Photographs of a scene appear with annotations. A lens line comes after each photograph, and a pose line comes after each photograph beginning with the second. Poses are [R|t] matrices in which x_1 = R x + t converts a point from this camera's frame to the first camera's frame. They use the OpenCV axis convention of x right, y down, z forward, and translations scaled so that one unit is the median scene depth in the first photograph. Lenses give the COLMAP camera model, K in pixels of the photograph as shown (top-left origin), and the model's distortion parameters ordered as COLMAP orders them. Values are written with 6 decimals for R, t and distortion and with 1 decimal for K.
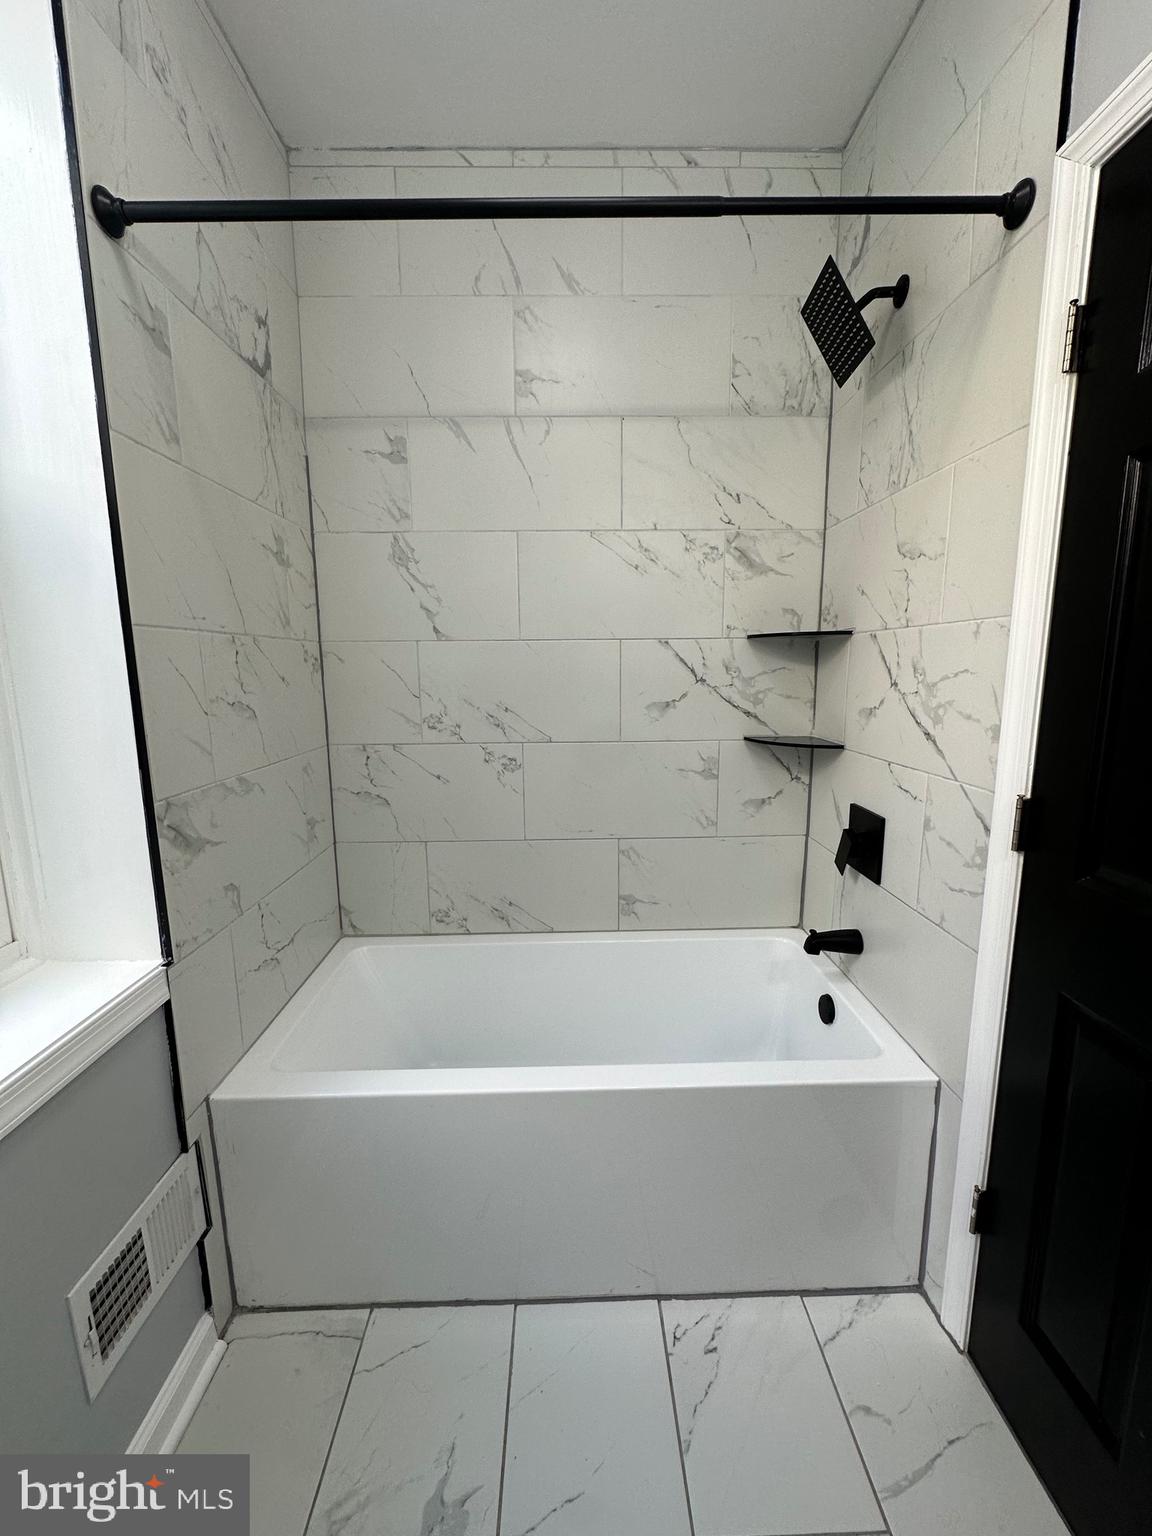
lens RADIAL K [[611.6, 0, 577.5], [0, 611.6, 771.9], [0, 0, 1]] dist [-0.004195, 0.000816]
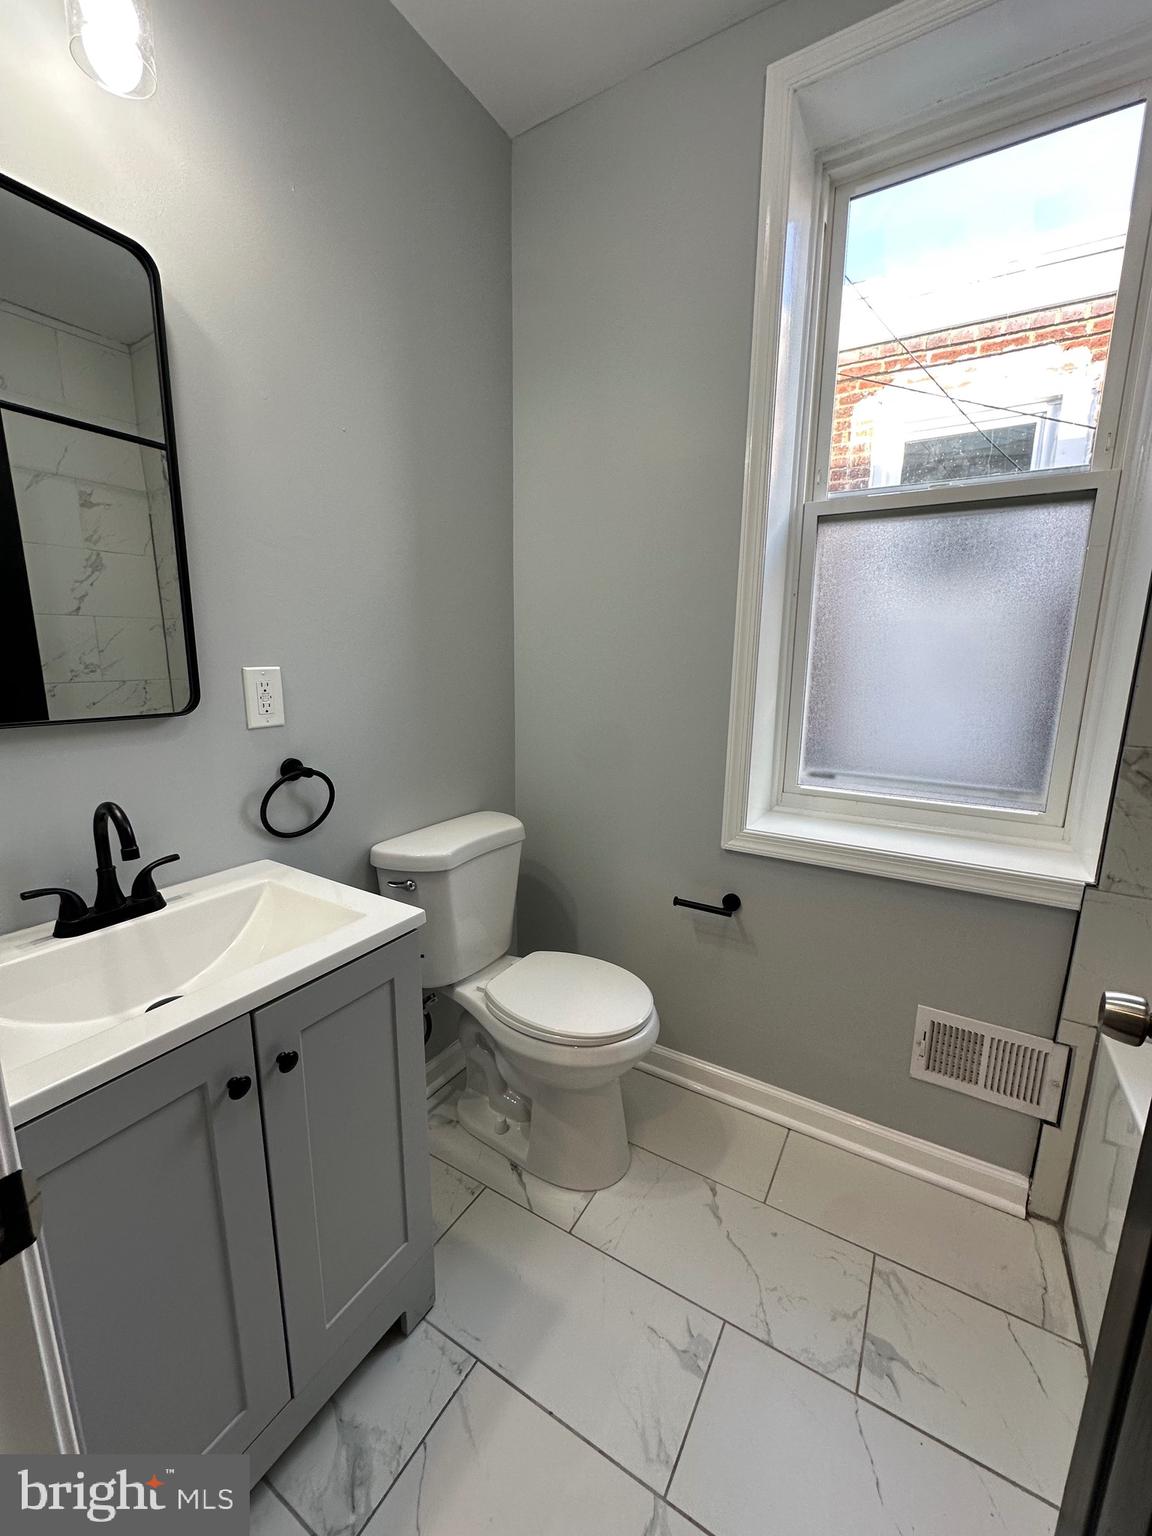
lens RADIAL K [[611.6, 0, 576.3], [0, 611.6, 768.6], [0, 0, 1]] dist [-0.004195, 0.000816]
pose [[-0.533949, 0.162415, -0.829771, 0.788441], [-0.148843, 0.947996, 0.281335, -0.076028], [0.832312, 0.273724, -0.482007, 0.691733]]
